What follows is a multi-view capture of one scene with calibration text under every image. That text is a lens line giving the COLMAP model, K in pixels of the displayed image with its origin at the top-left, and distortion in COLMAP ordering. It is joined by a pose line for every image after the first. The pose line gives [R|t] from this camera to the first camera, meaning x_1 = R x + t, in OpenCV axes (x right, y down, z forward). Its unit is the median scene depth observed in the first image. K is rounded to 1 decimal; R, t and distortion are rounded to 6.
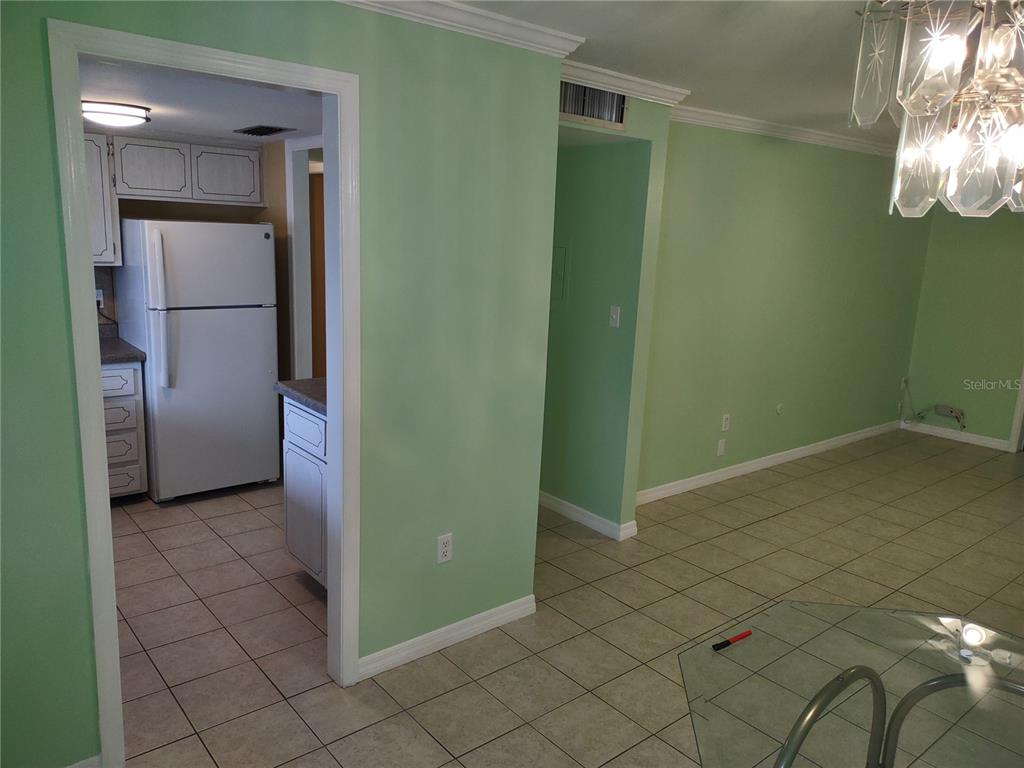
lens RADIAL K [[763.5, 0, 512.0], [0, 763.5, 384.0], [0, 0, 1]] dist [0.089899, -0.115407]
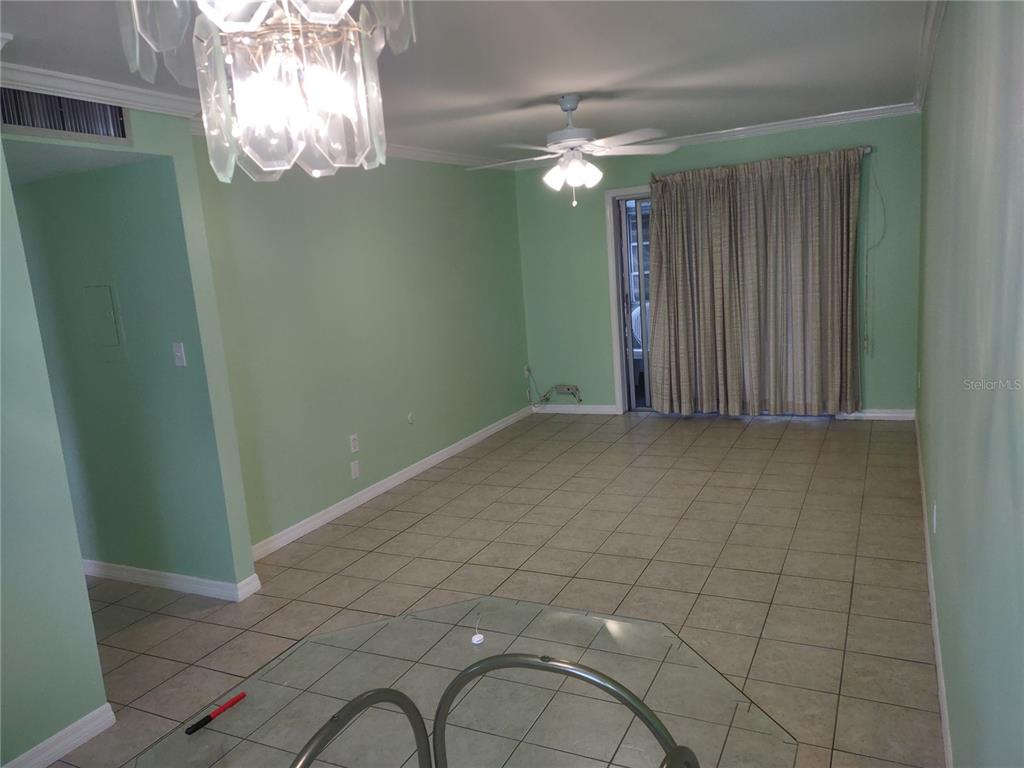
lens RADIAL K [[763.5, 0, 512.0], [0, 763.5, 384.0], [0, 0, 1]] dist [0.089899, -0.115407]
pose [[0.905599, -0.183289, 0.382486, 0.128680], [0.197928, 0.980216, 0.001095, 0.018874], [-0.375120, 0.074713, 0.923961, 0.034380]]
